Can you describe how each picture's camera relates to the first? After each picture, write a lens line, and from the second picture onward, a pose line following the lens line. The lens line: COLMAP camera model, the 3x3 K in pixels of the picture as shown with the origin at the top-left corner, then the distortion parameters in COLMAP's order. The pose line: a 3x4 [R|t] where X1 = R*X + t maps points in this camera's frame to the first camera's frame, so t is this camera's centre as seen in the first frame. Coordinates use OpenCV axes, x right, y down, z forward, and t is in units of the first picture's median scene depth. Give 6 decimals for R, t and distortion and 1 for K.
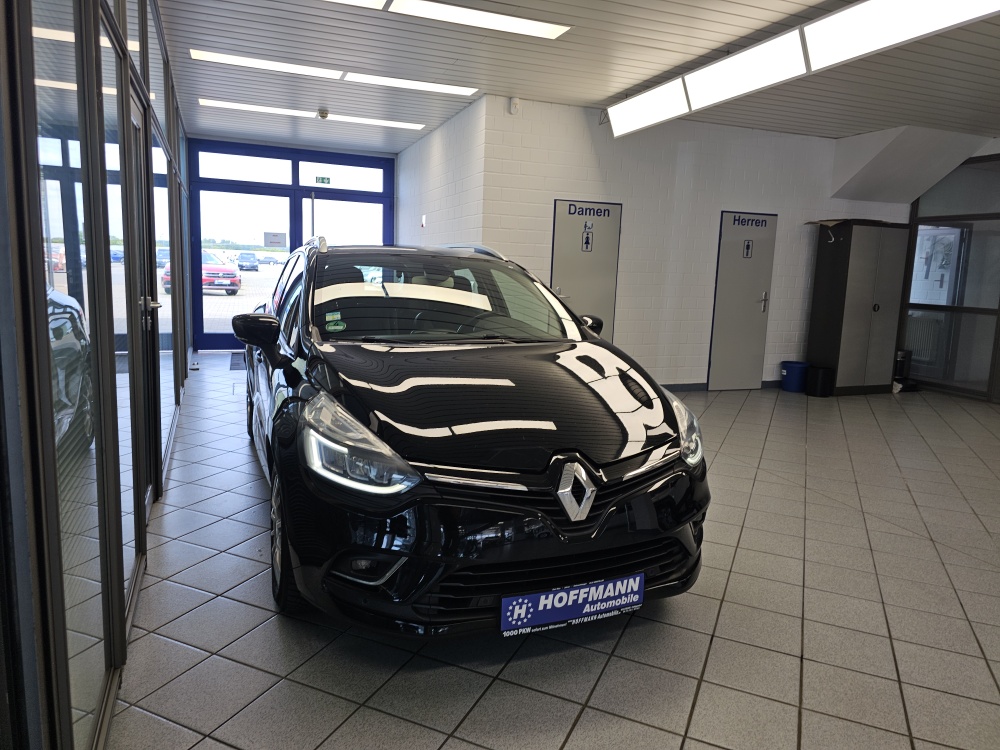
lens RADIAL K [[668.5, 0, 504.7], [0, 668.5, 375.2], [0, 0, 1]] dist [0.048474, -0.042865]
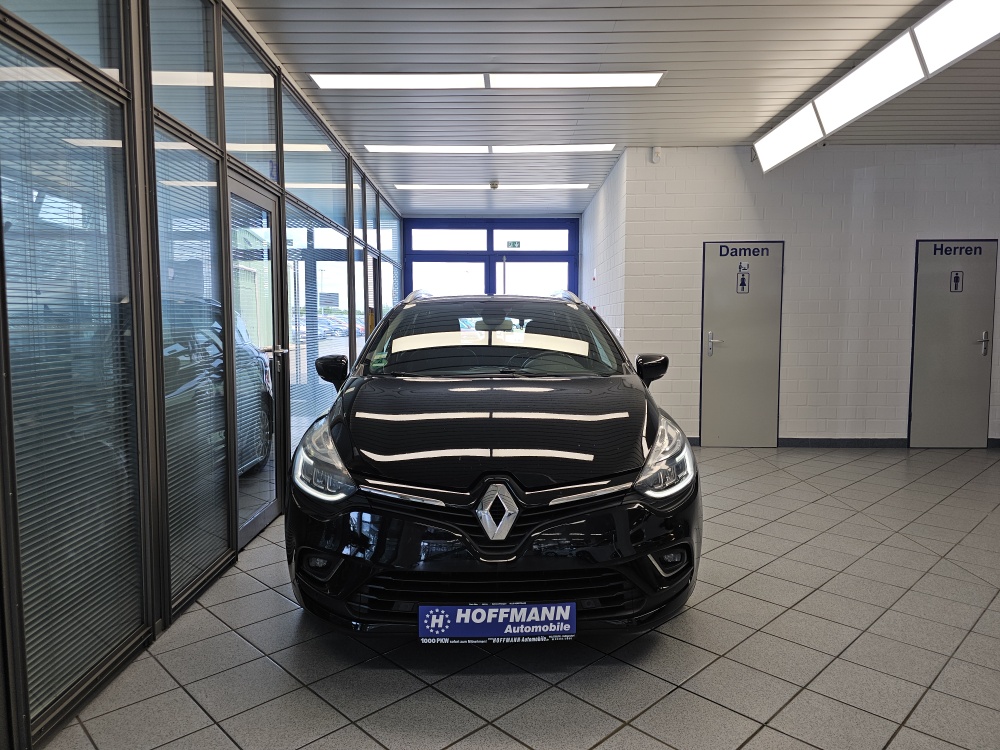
lens RADIAL K [[668.5, 0, 505.6], [0, 668.5, 382.7], [0, 0, 1]] dist [0.048474, -0.042865]
pose [[0.930265, -0.004961, -0.366854, 0.176832], [-0.022620, 0.997231, -0.070844, 0.016681], [0.366189, 0.074202, 0.927577, 0.008719]]
